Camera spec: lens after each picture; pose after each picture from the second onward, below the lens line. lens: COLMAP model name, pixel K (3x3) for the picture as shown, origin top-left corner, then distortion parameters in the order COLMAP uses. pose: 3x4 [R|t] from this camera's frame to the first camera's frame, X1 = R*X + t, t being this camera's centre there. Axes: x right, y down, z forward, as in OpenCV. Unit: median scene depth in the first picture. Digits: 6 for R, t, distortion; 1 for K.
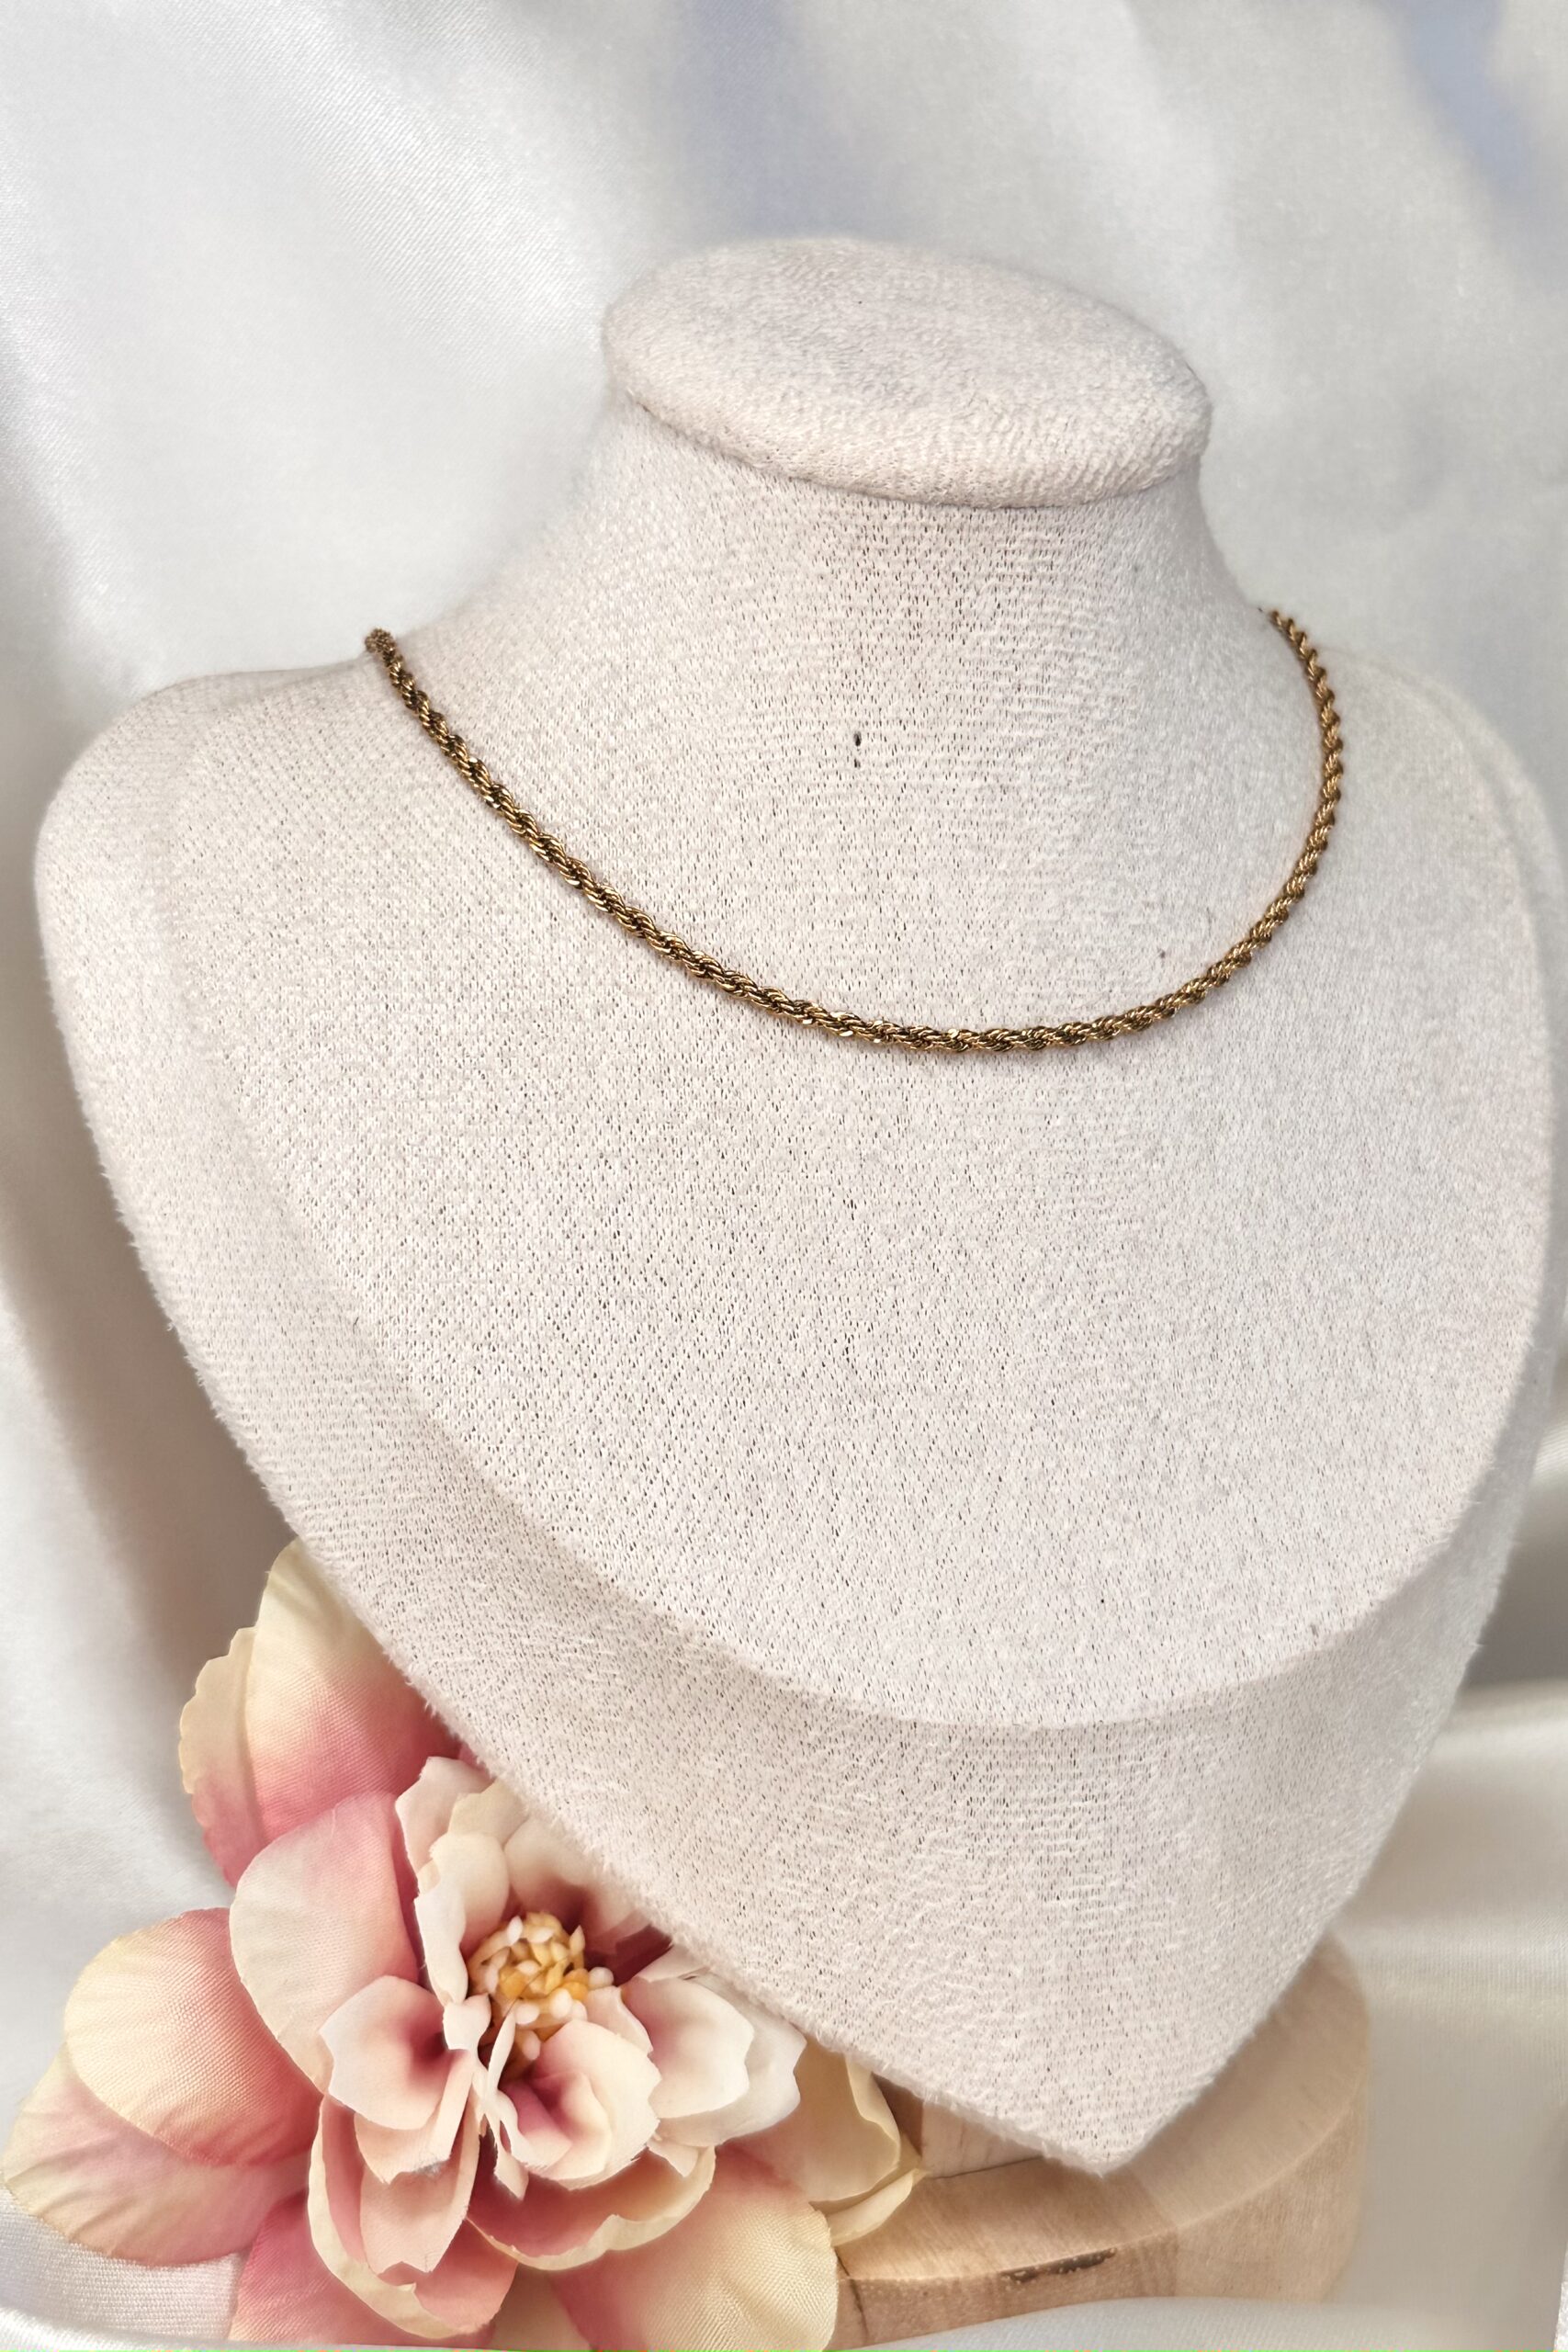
lens RADIAL K [[3068.3, 0, 856.4], [0, 3068.3, 1140.3], [0, 0, 1]] dist [0.070981, 0.000000]
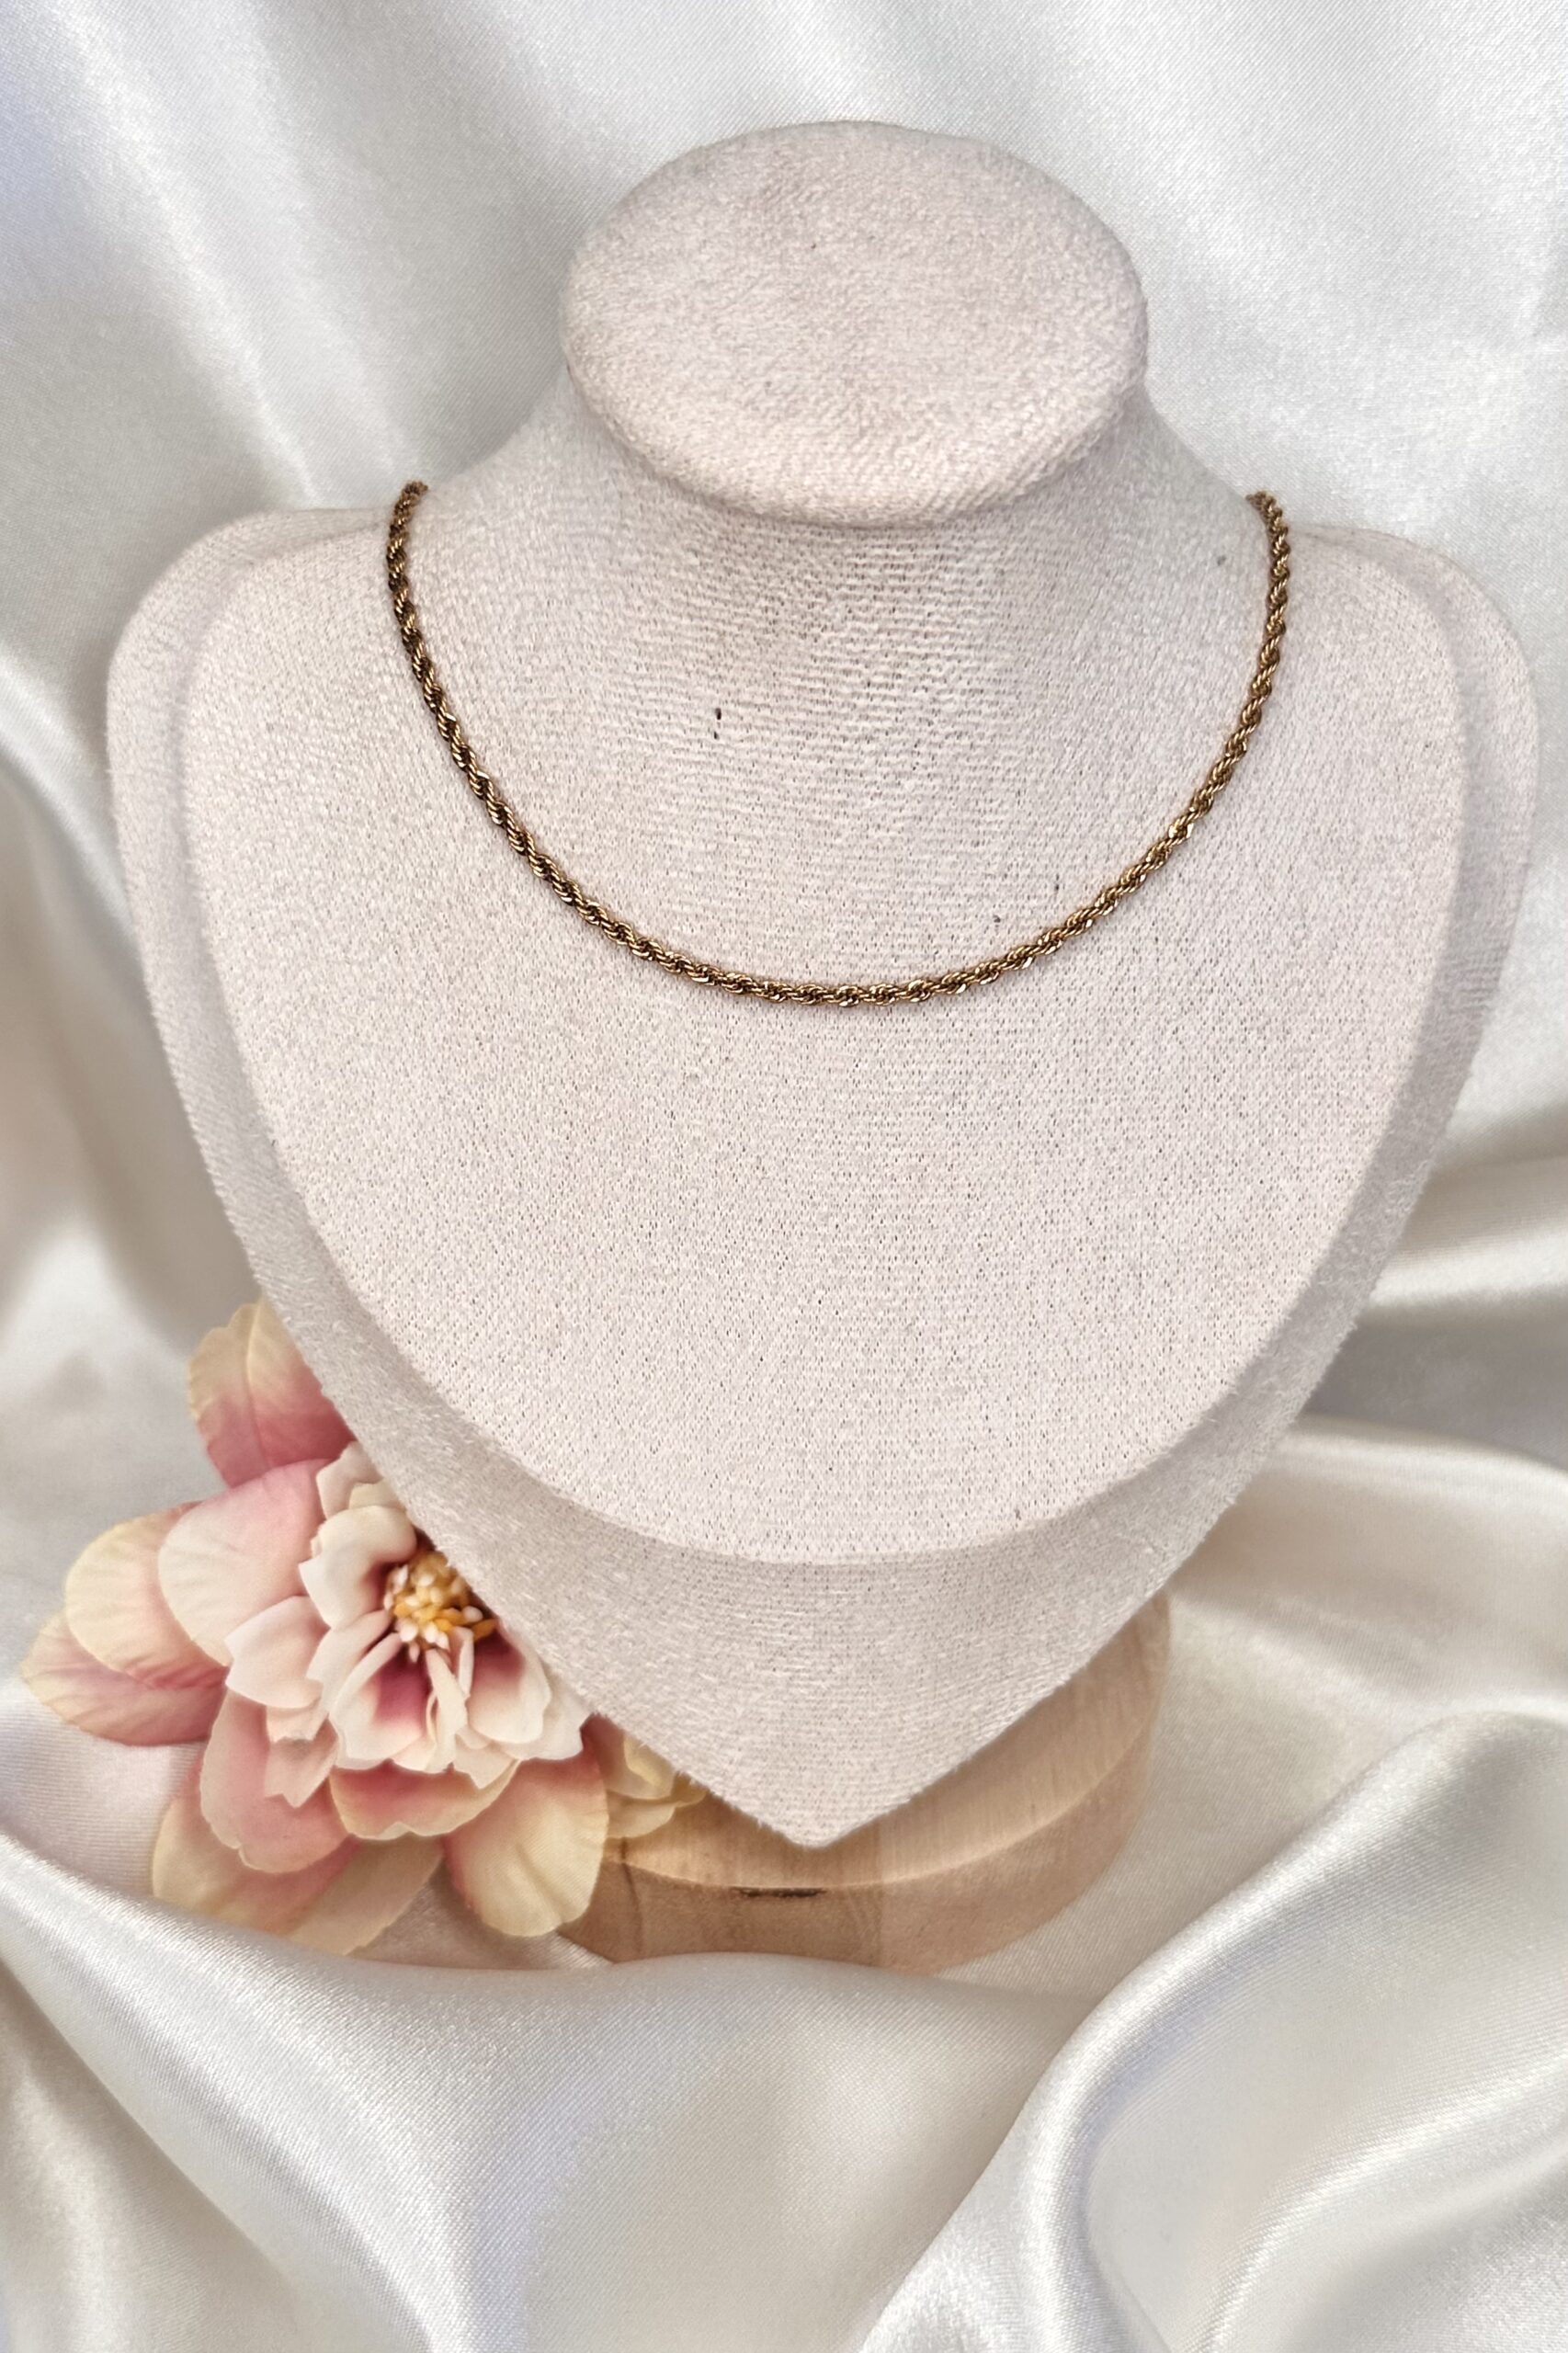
lens RADIAL K [[2637.3, 0, 819.5], [0, 2637.3, 1187.2], [0, 0, 1]] dist [0.080202, 0.000000]
pose [[0.944385, 0.198600, -0.262099, 0.319637], [-0.092975, 0.925770, 0.366478, -0.326294], [0.315425, -0.321727, 0.892748, 0.104562]]
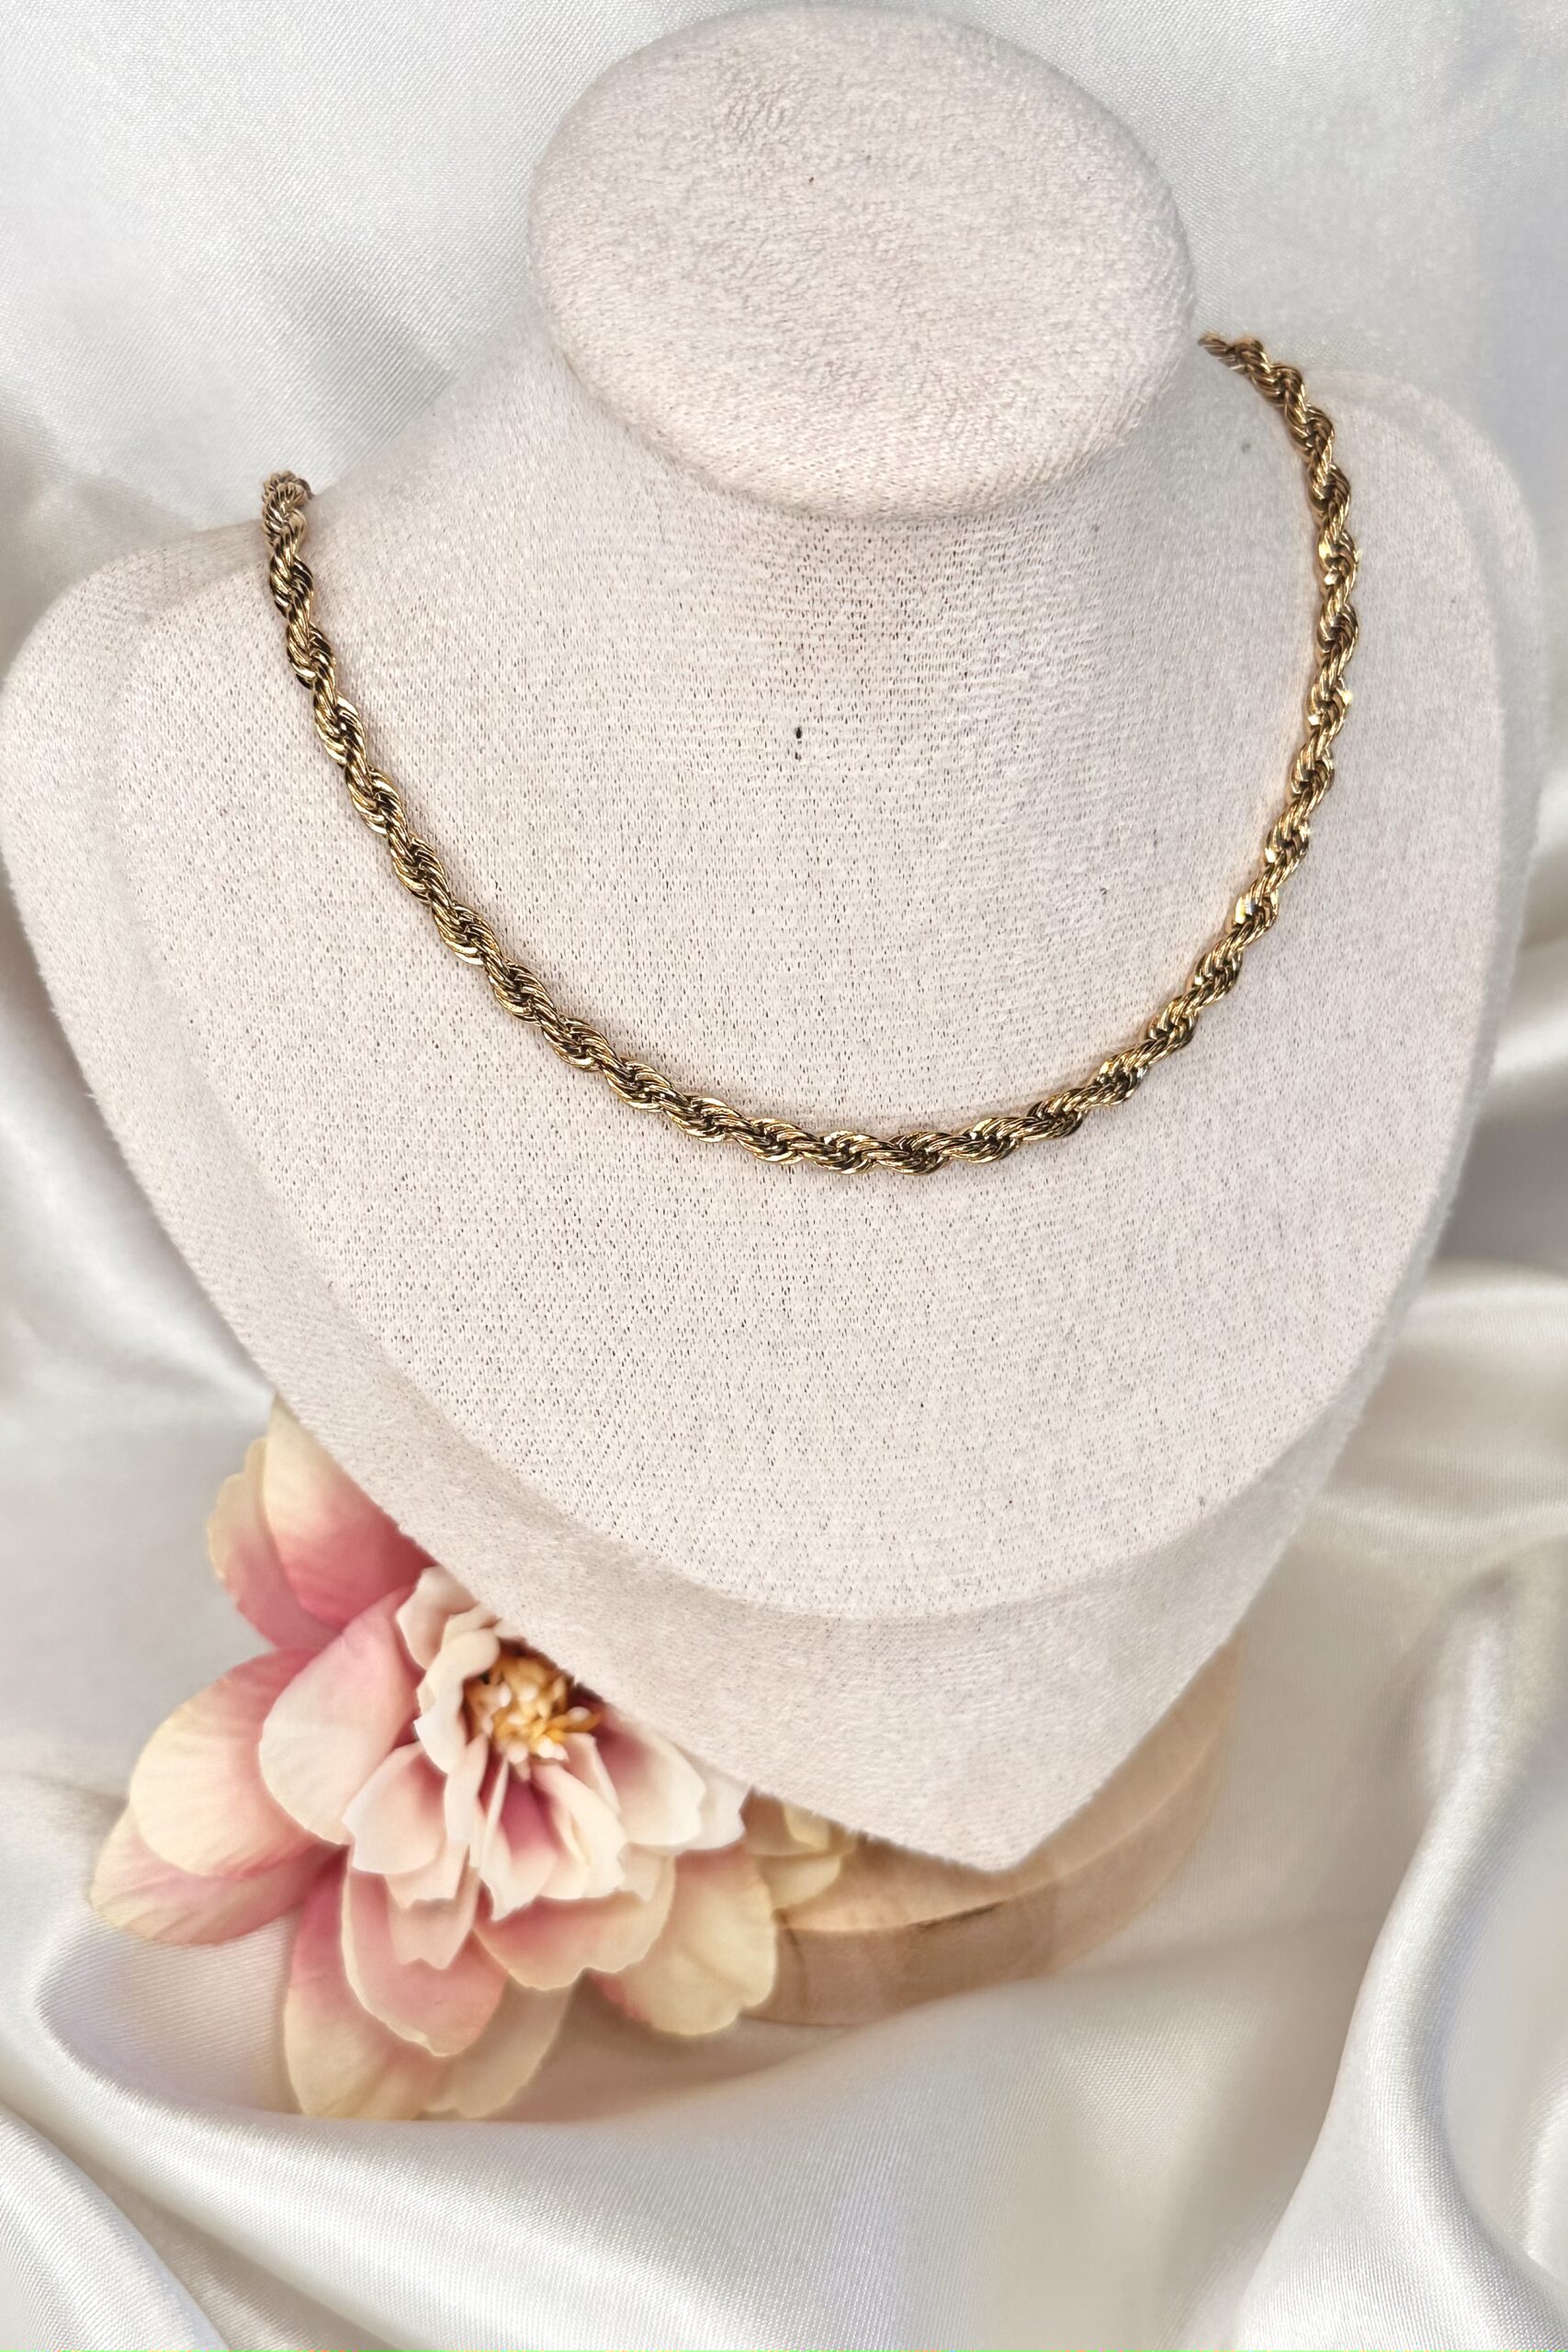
lens RADIAL K [[2859.2, 0, 786.6], [0, 2859.2, 1170.7], [0, 0, 1]] dist [0.096104, 0.000000]
pose [[0.998992, 0.023099, -0.038489, 0.035156], [-0.002717, 0.886975, 0.461810, -0.429977], [0.044806, -0.461240, 0.886143, 0.124759]]
